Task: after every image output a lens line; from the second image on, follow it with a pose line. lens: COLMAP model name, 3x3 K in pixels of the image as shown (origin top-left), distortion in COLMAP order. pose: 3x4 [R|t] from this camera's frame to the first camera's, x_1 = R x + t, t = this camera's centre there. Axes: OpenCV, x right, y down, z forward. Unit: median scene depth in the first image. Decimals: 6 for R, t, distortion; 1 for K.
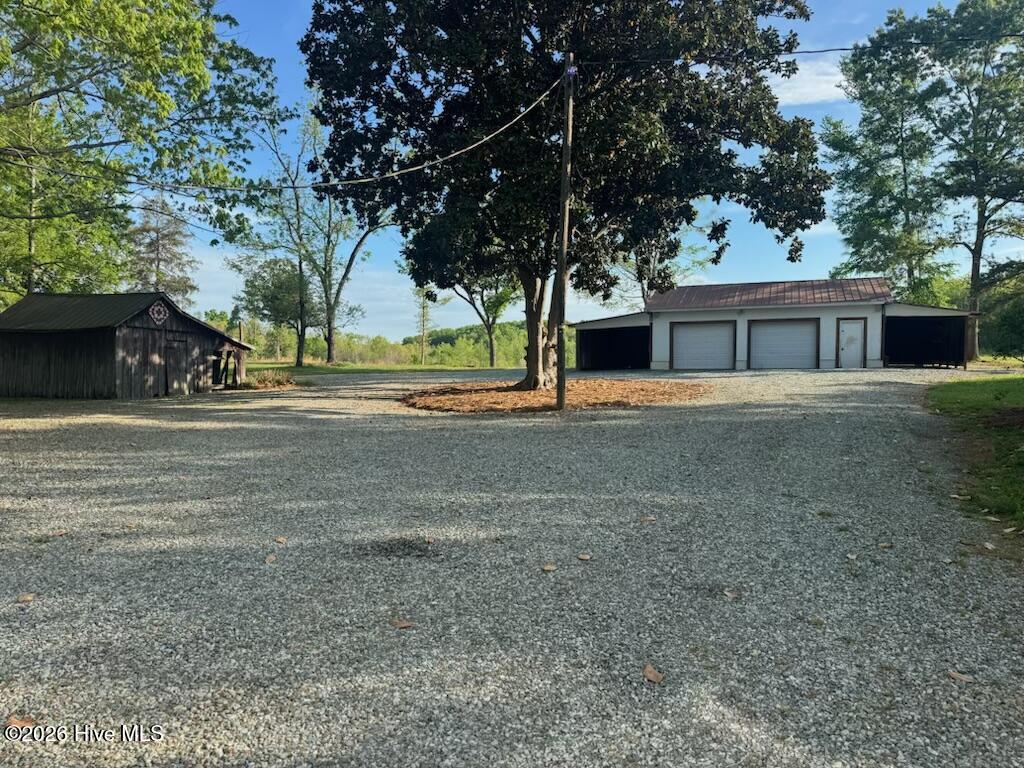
lens RADIAL K [[721.3, 0, 512.0], [0, 721.3, 384.0], [0, 0, 1]] dist [0.139878, -0.192446]
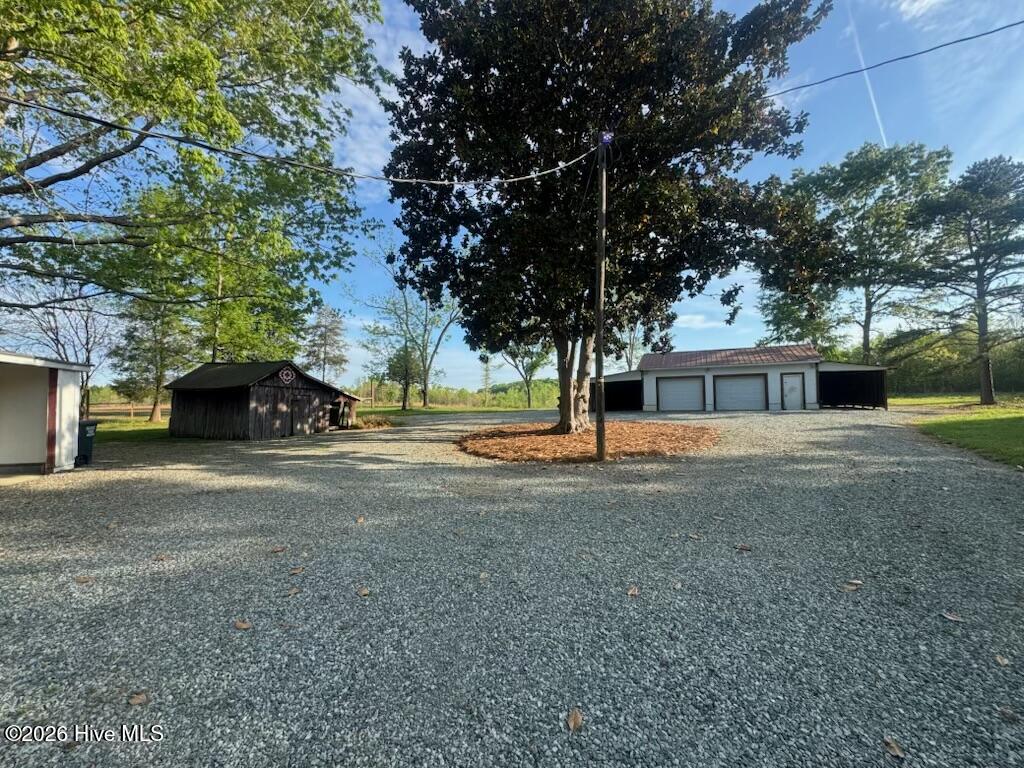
lens RADIAL K [[411.6, 0, 512.0], [0, 411.6, 384.0], [0, 0, 1]] dist [-0.000067, 0.000005]
pose [[0.997626, -0.011834, -0.067846, -0.010463], [0.006738, 0.997172, -0.074849, -0.017967], [0.068540, 0.074214, 0.994884, 0.236972]]
